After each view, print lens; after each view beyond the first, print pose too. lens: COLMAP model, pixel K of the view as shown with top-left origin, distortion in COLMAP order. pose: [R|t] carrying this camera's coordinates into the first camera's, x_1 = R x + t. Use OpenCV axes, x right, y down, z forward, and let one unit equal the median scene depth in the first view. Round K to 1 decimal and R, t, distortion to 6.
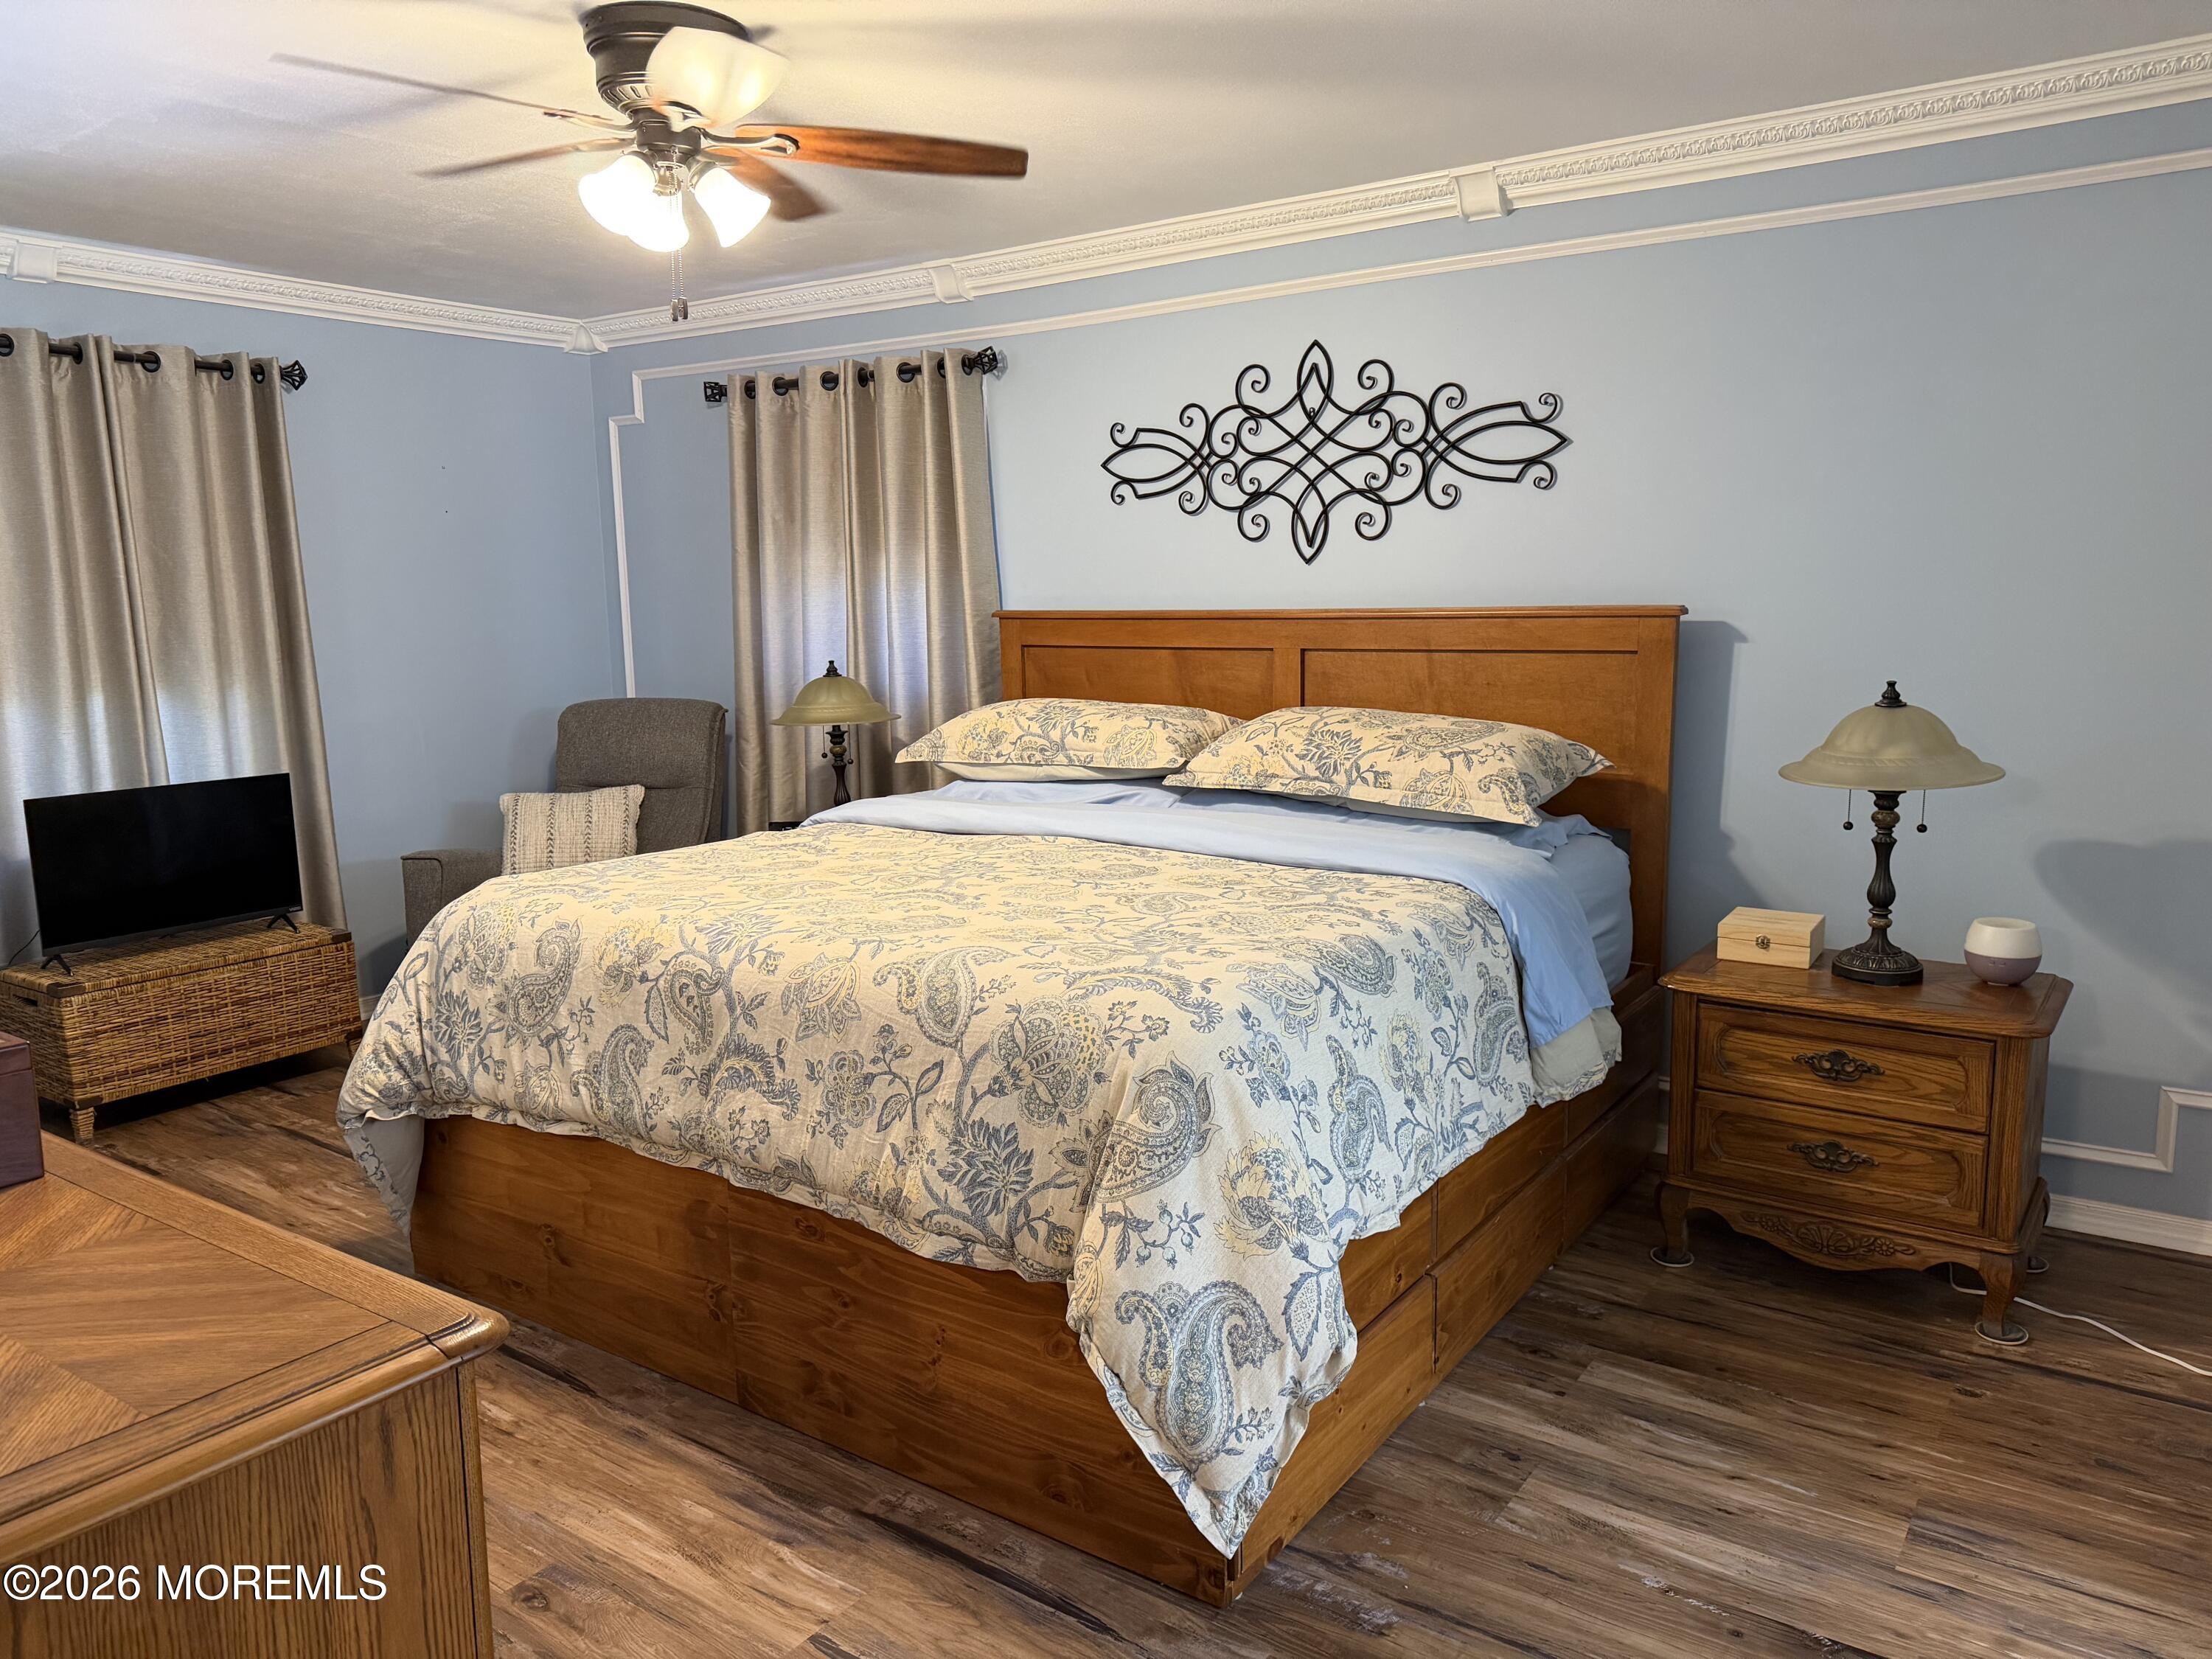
lens RADIAL K [[1538.7, 0, 1111.4], [0, 1538.7, 851.3], [0, 0, 1]] dist [0.102313, -0.142891]
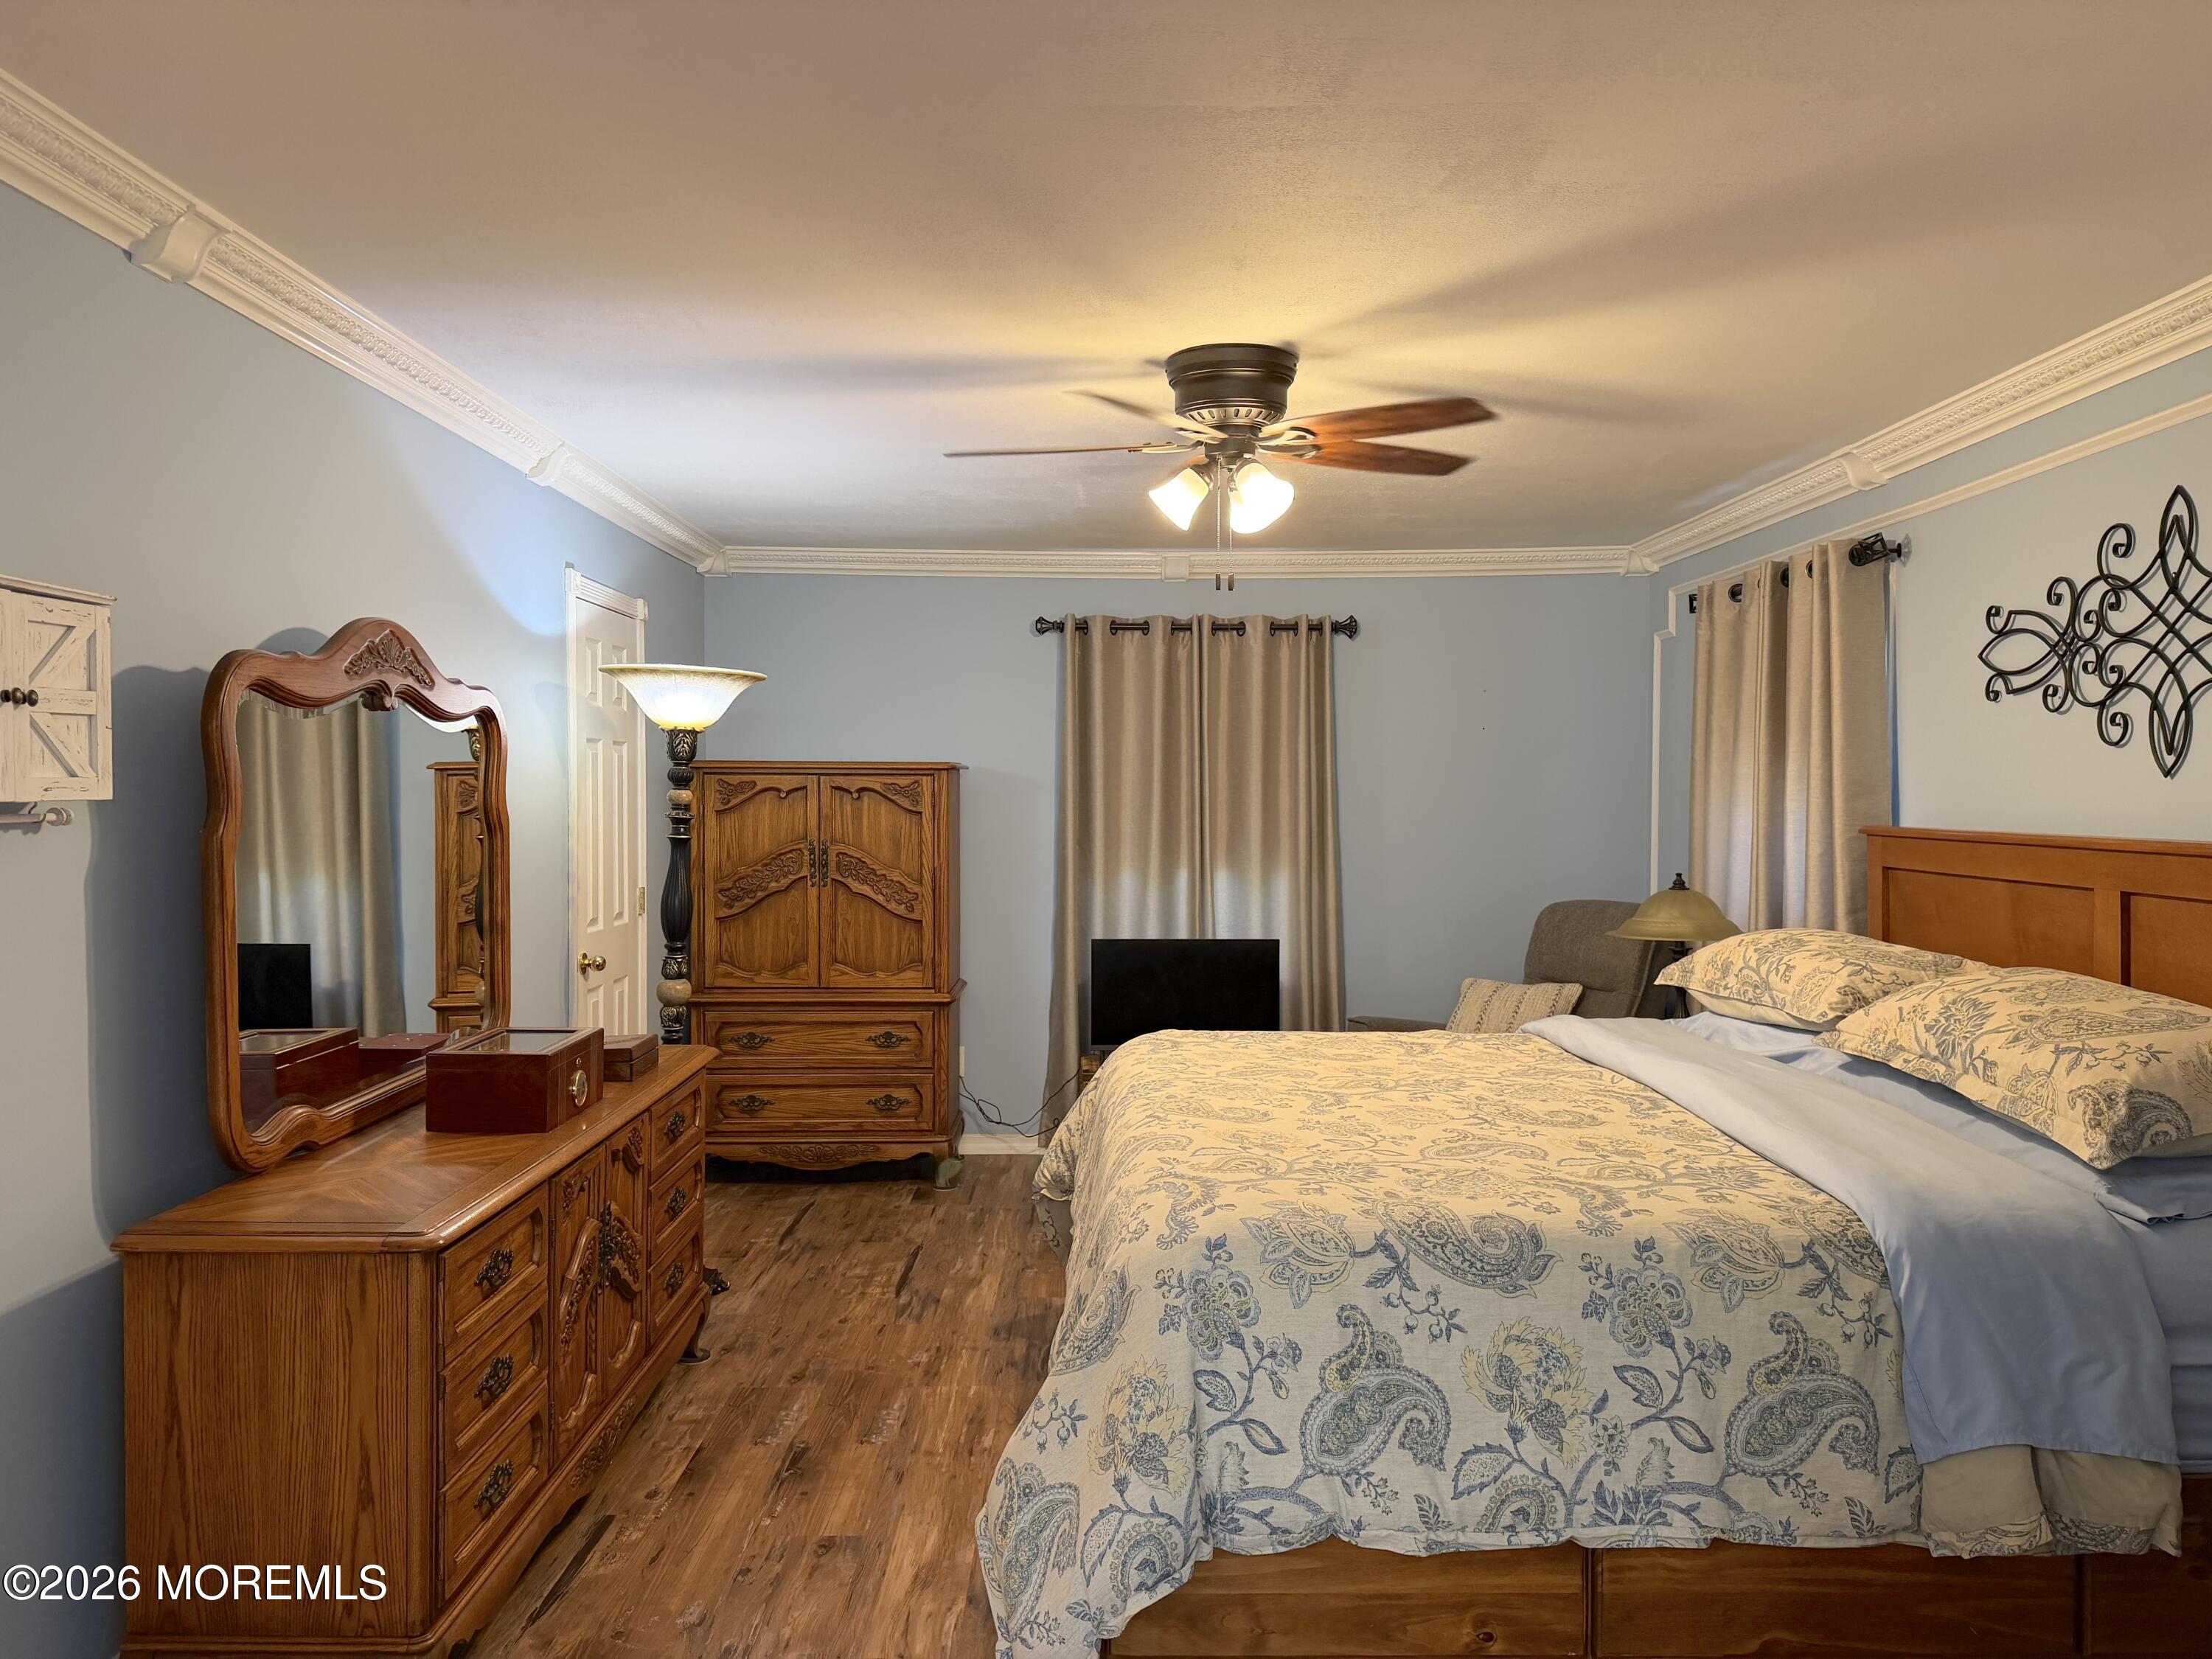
lens RADIAL K [[1576.5, 0, 1108.6], [0, 1576.5, 826.3], [0, 0, 1]] dist [0.029586, -0.023740]
pose [[0.566795, 0.028696, -0.823359, 0.472138], [-0.138472, 0.988494, -0.060871, -0.048882], [0.812138, 0.148514, 0.564247, 0.176426]]
